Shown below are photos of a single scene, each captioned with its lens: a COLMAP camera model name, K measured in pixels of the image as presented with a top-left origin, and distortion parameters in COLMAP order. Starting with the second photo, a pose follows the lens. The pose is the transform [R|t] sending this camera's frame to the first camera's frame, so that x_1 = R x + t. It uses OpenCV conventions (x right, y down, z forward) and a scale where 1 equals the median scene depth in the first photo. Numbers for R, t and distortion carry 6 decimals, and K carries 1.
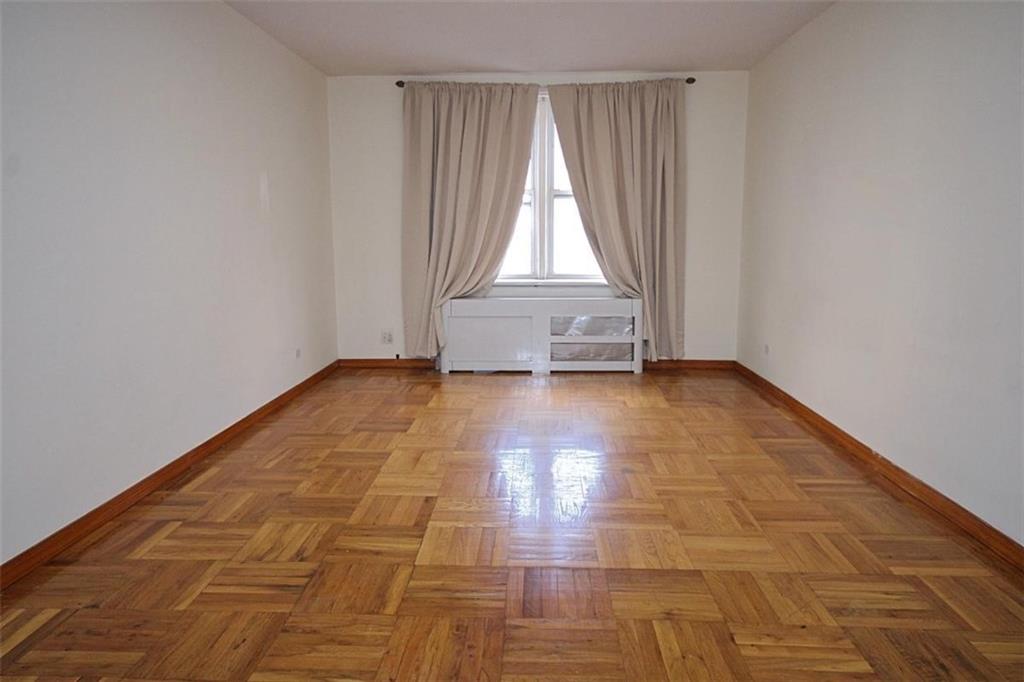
lens RADIAL K [[691.3, 0, 519.7], [0, 691.3, 339.9], [0, 0, 1]] dist [0.017439, 0.007220]
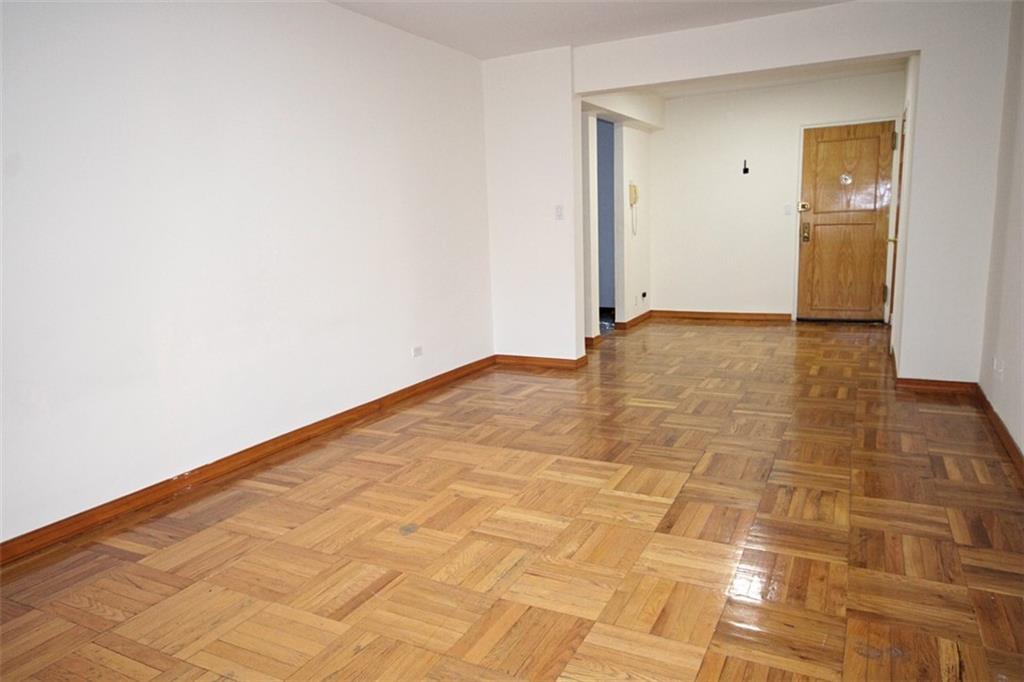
lens RADIAL K [[691.3, 0, 535.1], [0, 691.3, 321.9], [0, 0, 1]] dist [0.017439, 0.007220]
pose [[-0.914303, -0.022298, 0.404416, -0.286639], [0.099779, 0.955311, 0.278253, -0.239770], [-0.392548, 0.294760, -0.871219, 1.534292]]
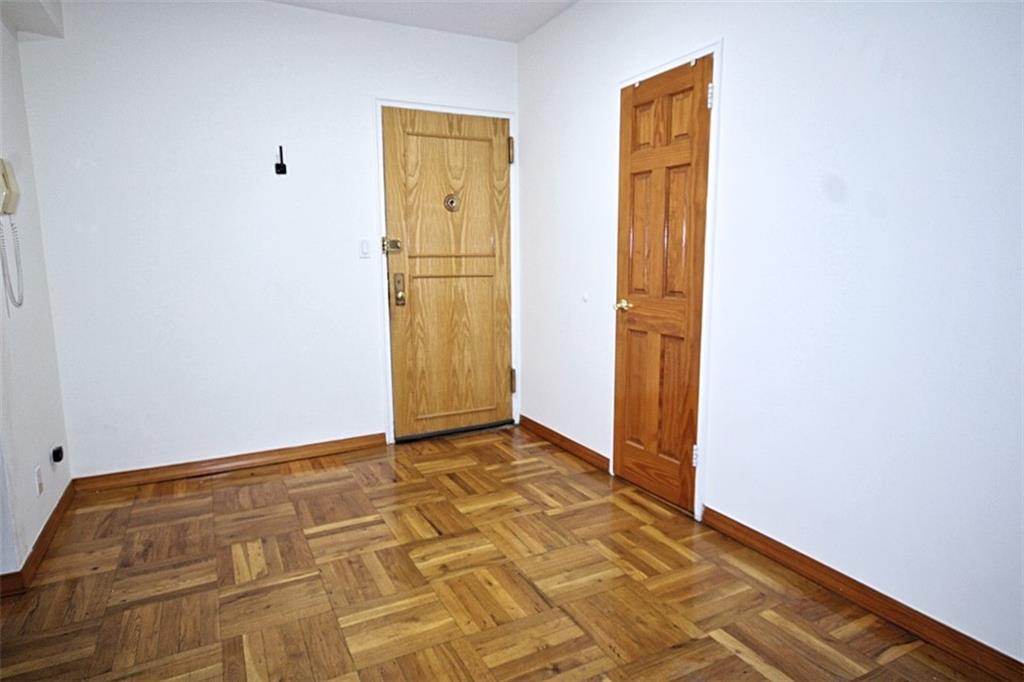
lens RADIAL K [[587.8, 0, 508.2], [0, 587.8, 340.8], [0, 0, 1]] dist [0.005803, 0.000455]
pose [[-0.875771, 0.081159, -0.475856, 0.156899], [-0.061766, 0.958823, 0.277207, -0.037112], [0.478760, 0.272161, -0.834696, 0.234029]]
